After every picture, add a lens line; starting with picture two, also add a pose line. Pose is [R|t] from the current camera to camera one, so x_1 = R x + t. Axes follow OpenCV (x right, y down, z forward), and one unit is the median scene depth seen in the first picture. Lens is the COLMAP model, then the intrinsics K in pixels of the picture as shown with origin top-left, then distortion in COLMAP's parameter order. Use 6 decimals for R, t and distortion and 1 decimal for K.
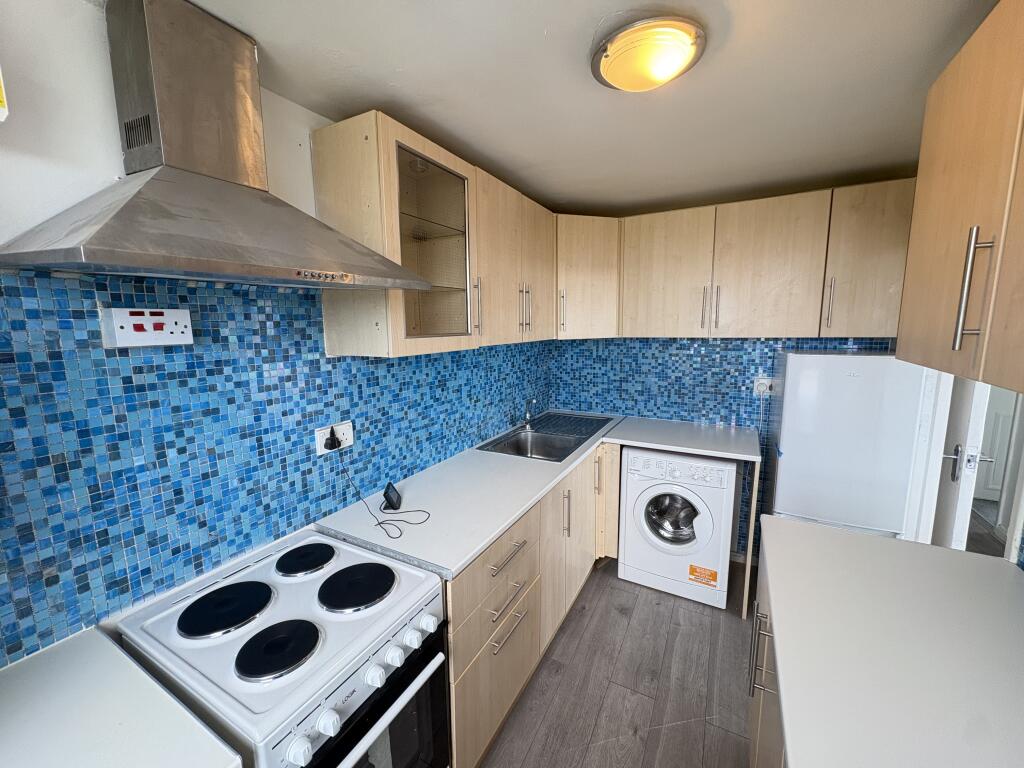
lens RADIAL K [[410.0, 0, 512.0], [0, 410.0, 384.0], [0, 0, 1]] dist [-0.001644, 0.000018]
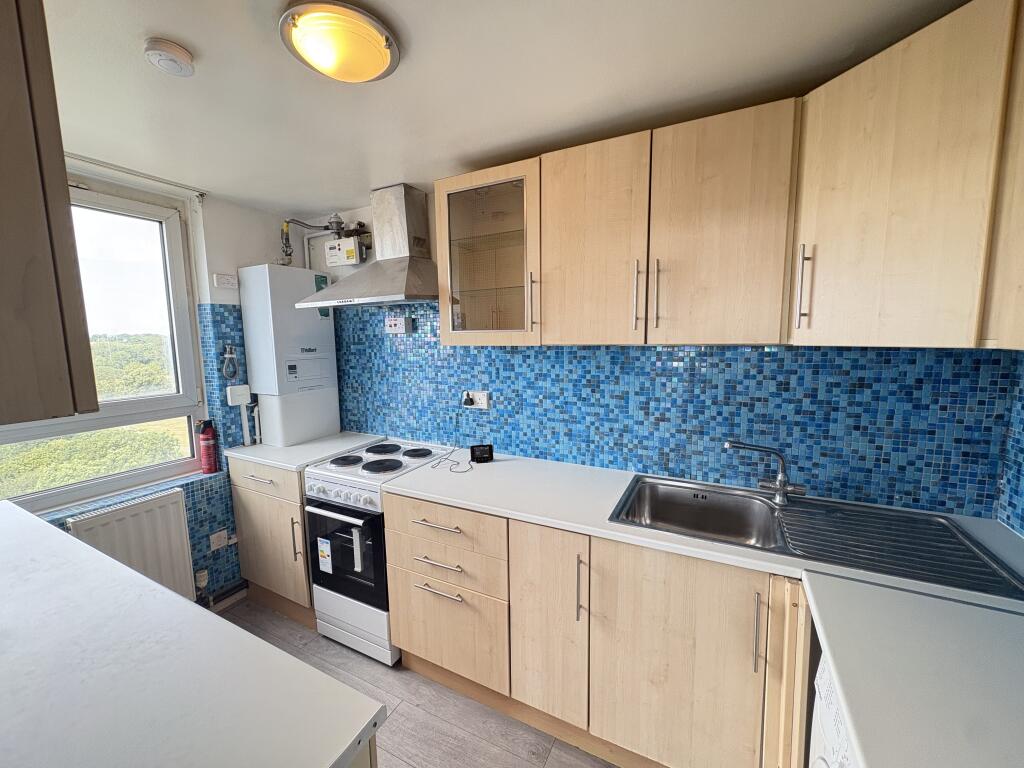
lens RADIAL K [[410.0, 0, 512.0], [0, 410.0, 384.0], [0, 0, 1]] dist [-0.001644, 0.000018]
pose [[0.022238, 0.137451, -0.990259, 0.890014], [-0.131542, 0.982295, 0.133392, -0.120638], [0.991061, 0.127295, 0.039925, 0.923368]]
